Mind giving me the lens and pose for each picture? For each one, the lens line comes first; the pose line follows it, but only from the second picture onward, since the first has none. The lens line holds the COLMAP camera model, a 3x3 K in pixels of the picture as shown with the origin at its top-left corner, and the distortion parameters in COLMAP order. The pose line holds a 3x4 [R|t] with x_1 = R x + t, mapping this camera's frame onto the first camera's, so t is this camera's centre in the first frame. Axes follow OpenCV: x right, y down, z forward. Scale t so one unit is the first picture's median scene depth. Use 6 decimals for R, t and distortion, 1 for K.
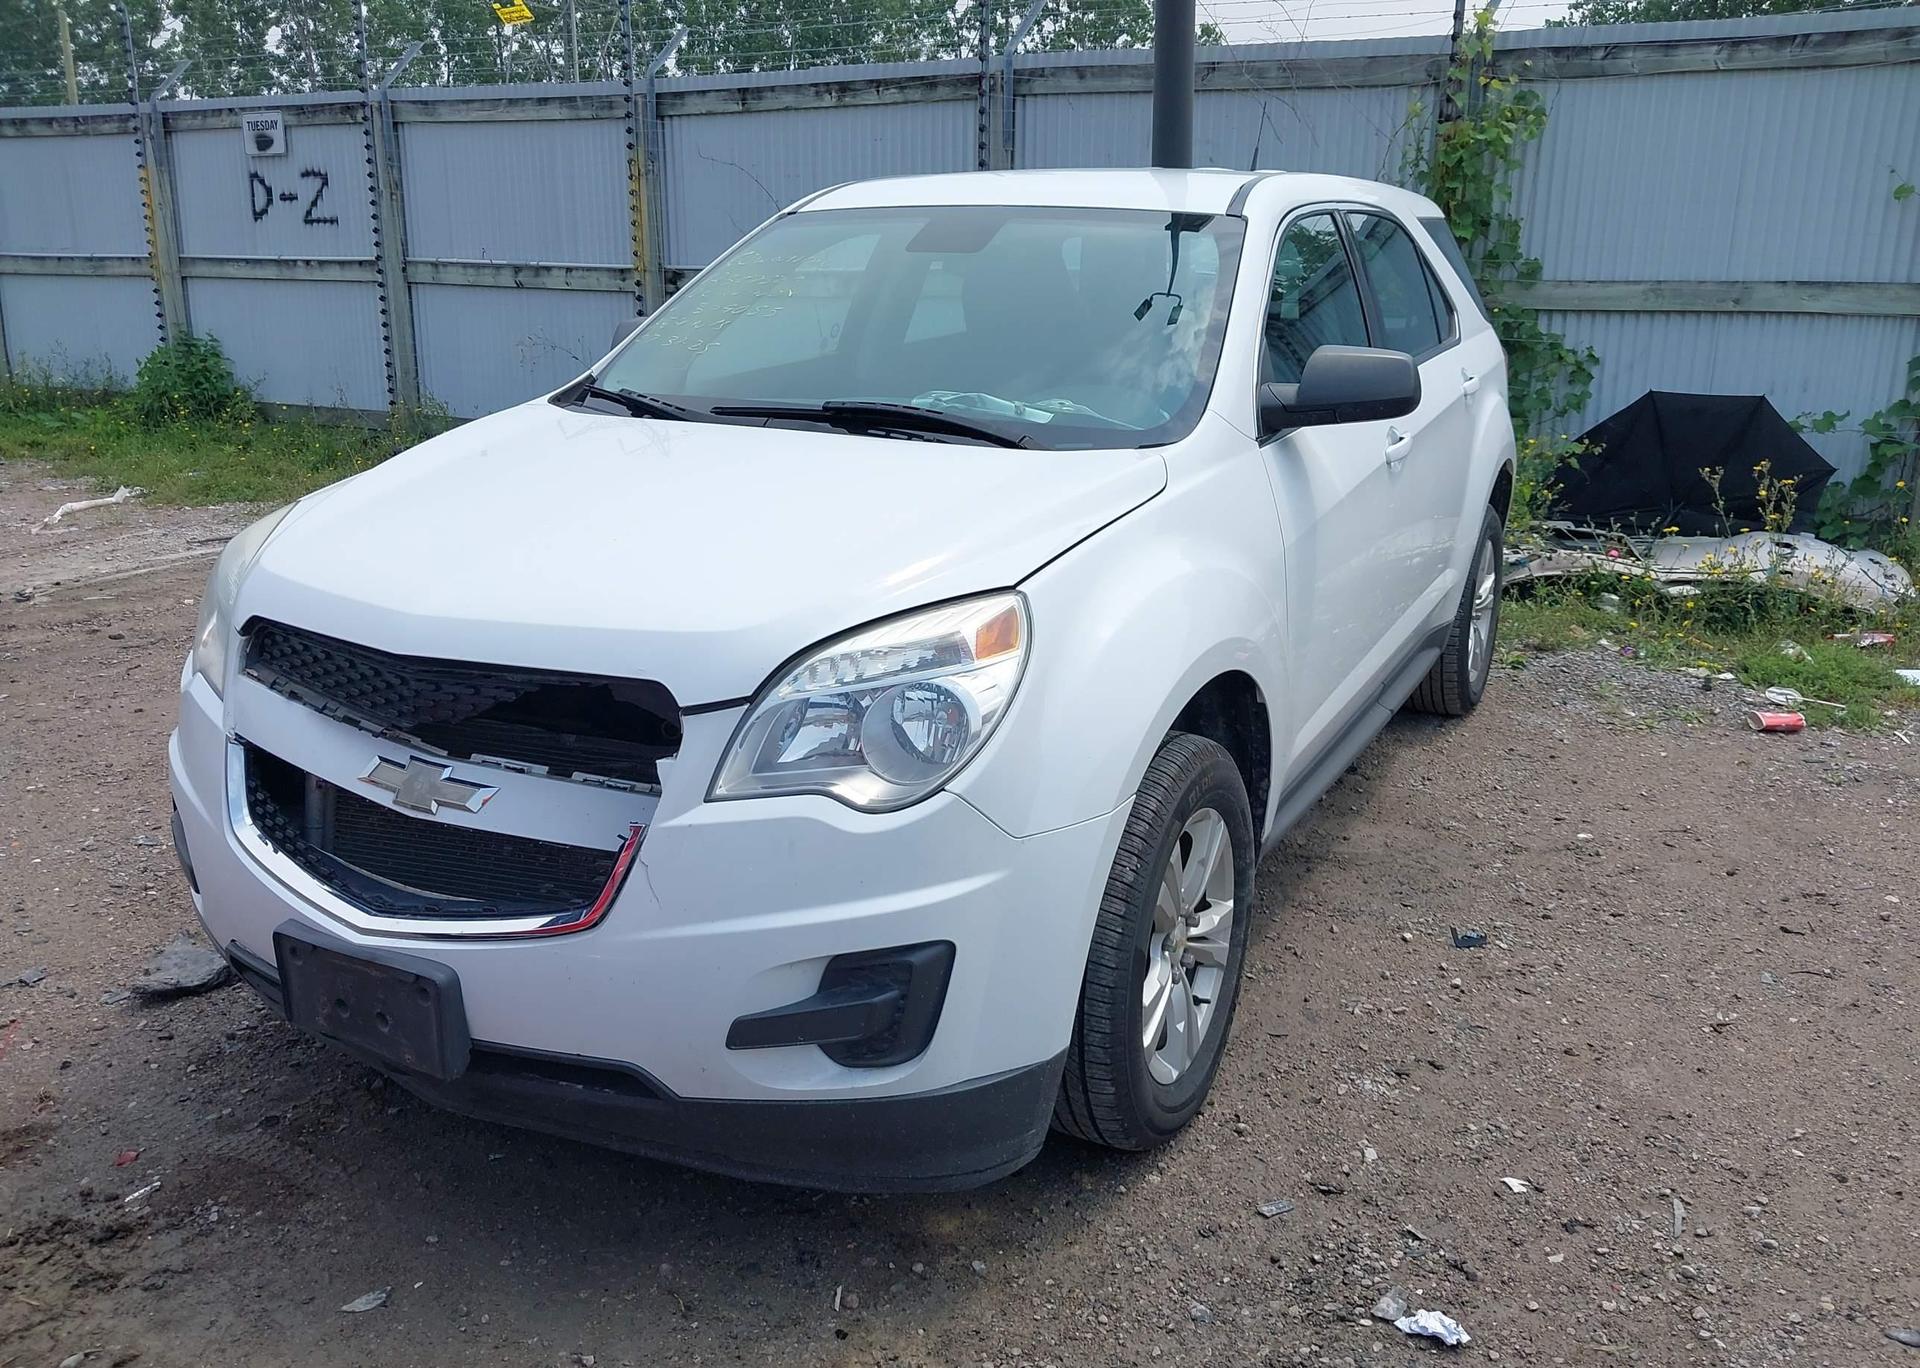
lens RADIAL K [[1593.3, 0, 960.0], [0, 1593.3, 684.0], [0, 0, 1]] dist [0.027714, -0.006176]
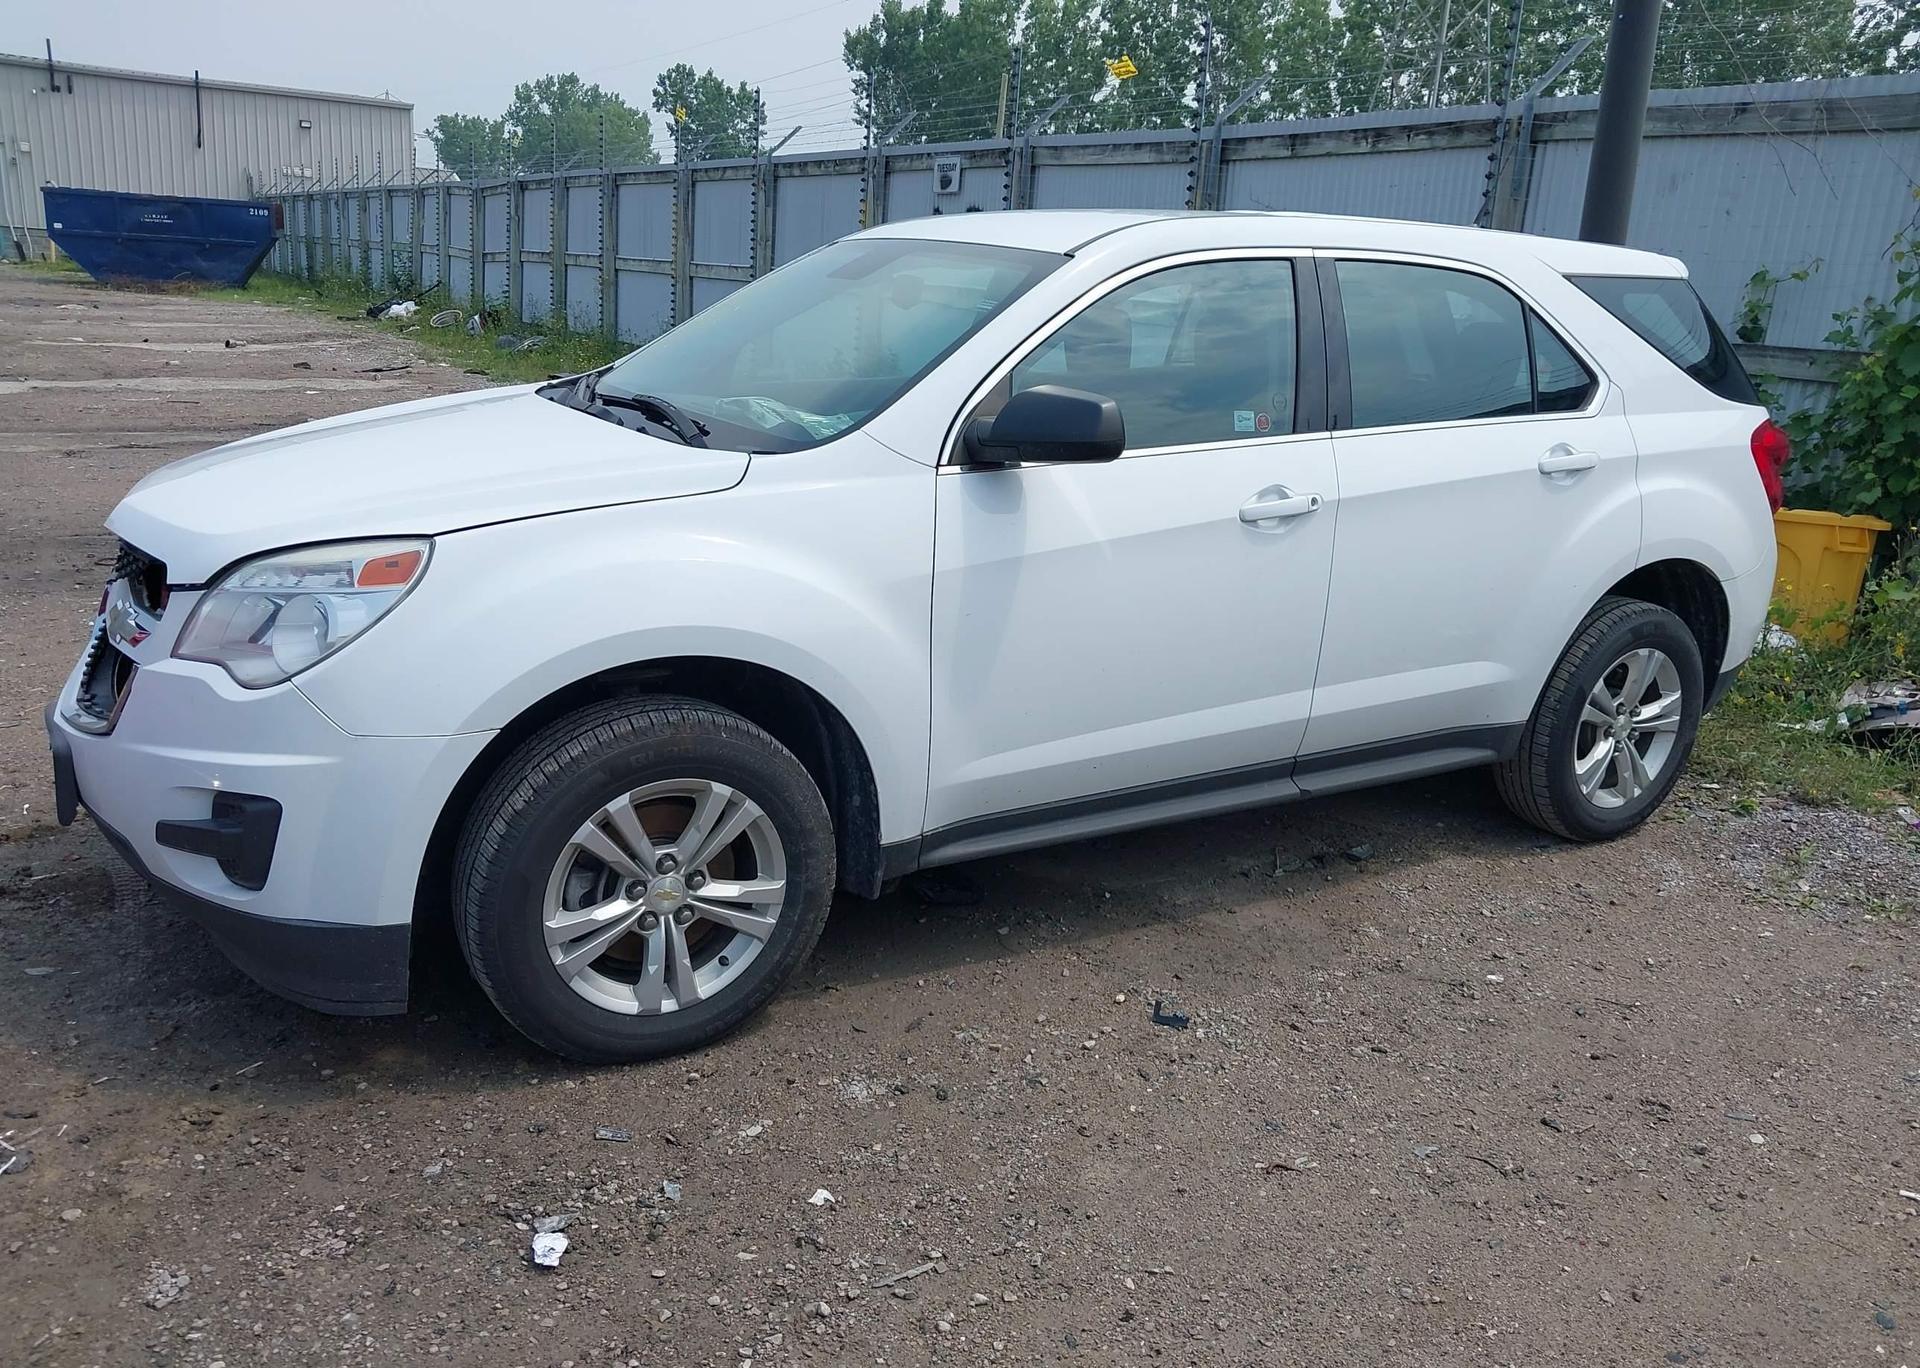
lens RADIAL K [[1588.6, 0, 998.6], [0, 1588.6, 687.0], [0, 0, 1]] dist [0.009113, -0.004355]
pose [[0.848514, 0.175382, -0.499264, 0.277640], [-0.186747, 0.982021, 0.027582, -0.017072], [0.495125, 0.069832, 0.866011, 0.047409]]
